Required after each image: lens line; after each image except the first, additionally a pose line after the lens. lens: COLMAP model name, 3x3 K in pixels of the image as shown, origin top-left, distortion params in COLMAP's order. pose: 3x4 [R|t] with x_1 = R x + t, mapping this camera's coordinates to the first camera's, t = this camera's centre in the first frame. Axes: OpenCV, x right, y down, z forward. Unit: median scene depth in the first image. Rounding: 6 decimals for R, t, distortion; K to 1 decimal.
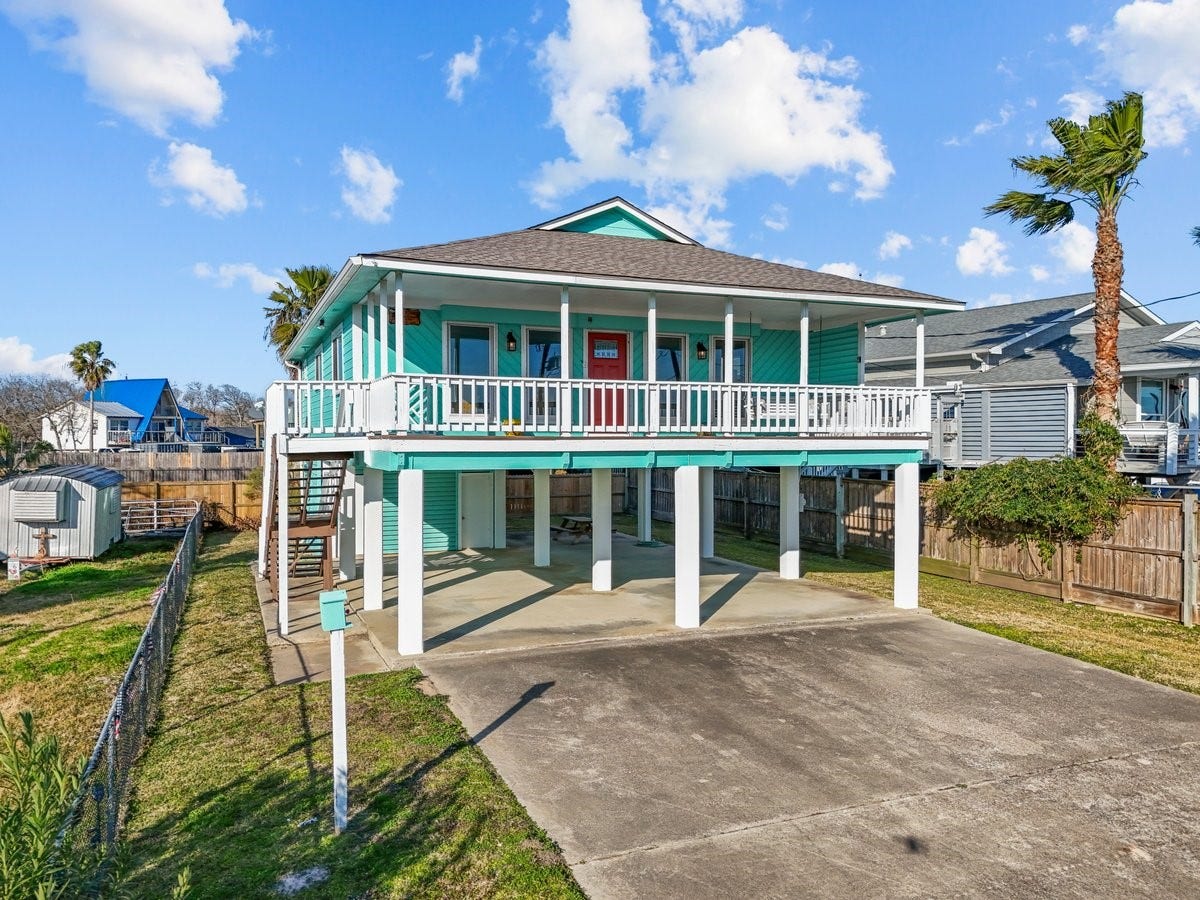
lens RADIAL K [[894.1, 0, 606.8], [0, 894.1, 444.1], [0, 0, 1]] dist [0.046906, -0.021773]
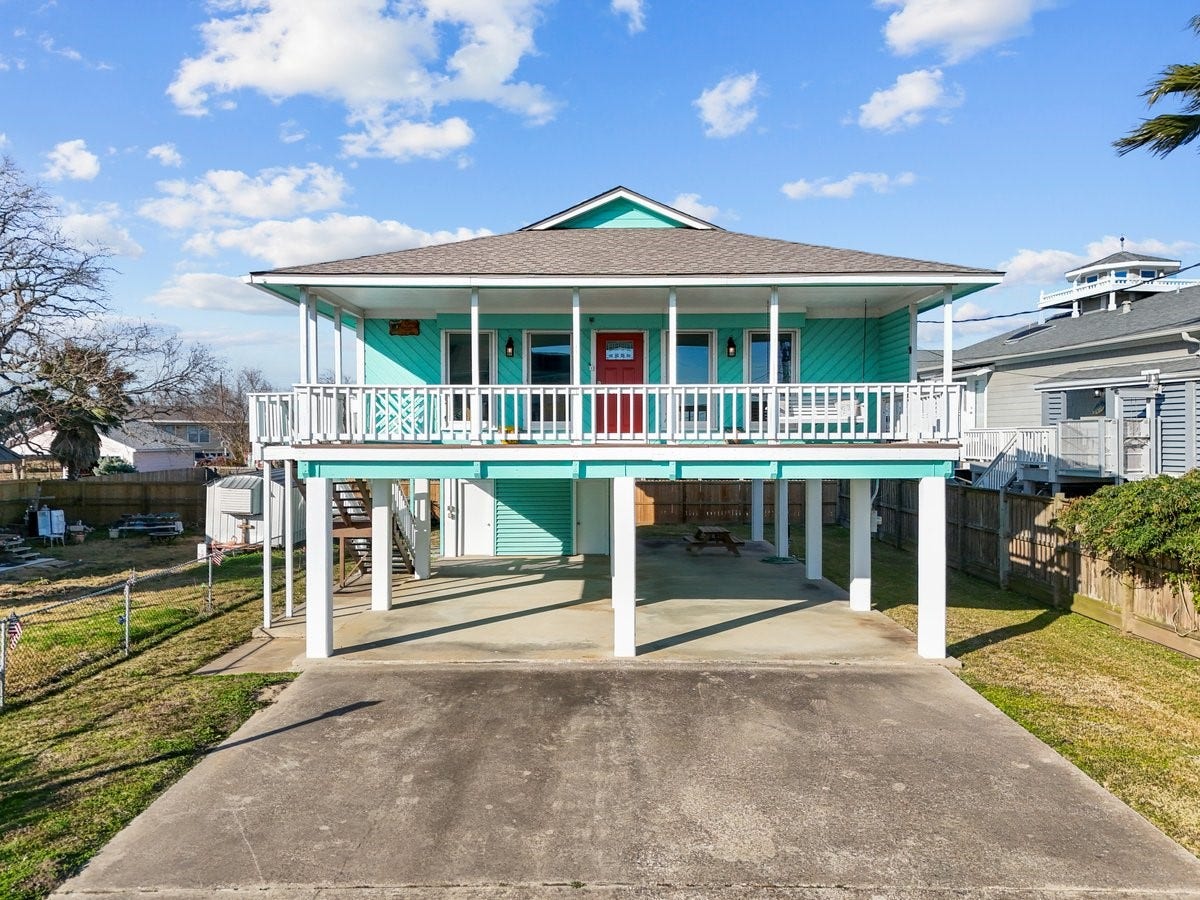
lens RADIAL K [[894.1, 0, 603.4], [0, 894.1, 449.5], [0, 0, 1]] dist [0.046906, -0.021773]
pose [[0.918165, 0.002630, -0.396190, 0.352554], [-0.001050, 0.999991, 0.004207, -0.006243], [0.396198, -0.003447, 0.918159, 0.132214]]
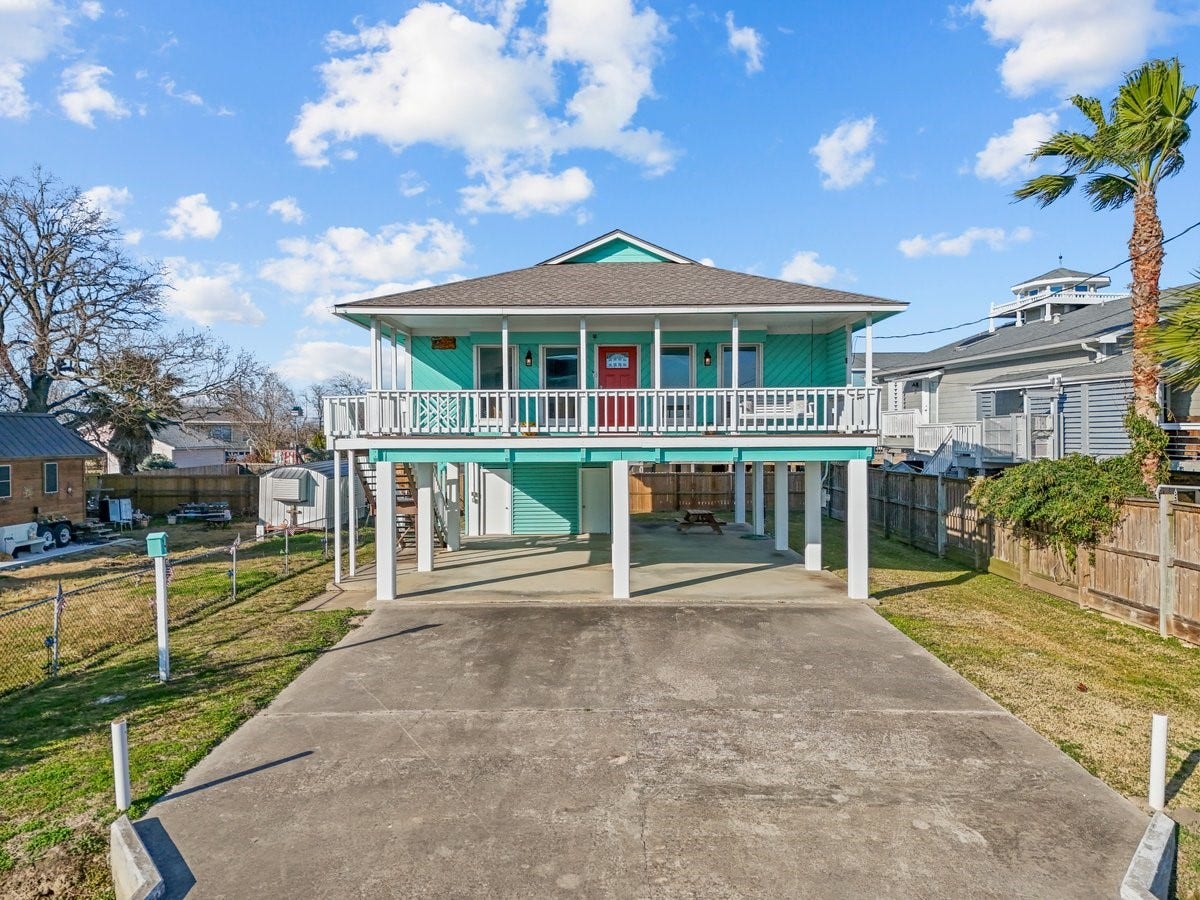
lens RADIAL K [[894.1, 0, 604.6], [0, 894.1, 446.1], [0, 0, 1]] dist [0.046906, -0.021773]
pose [[0.917560, -0.002154, -0.397592, 0.441116], [0.002730, 0.999996, 0.000884, 0.003475], [0.397588, -0.001897, 0.917562, -0.068733]]
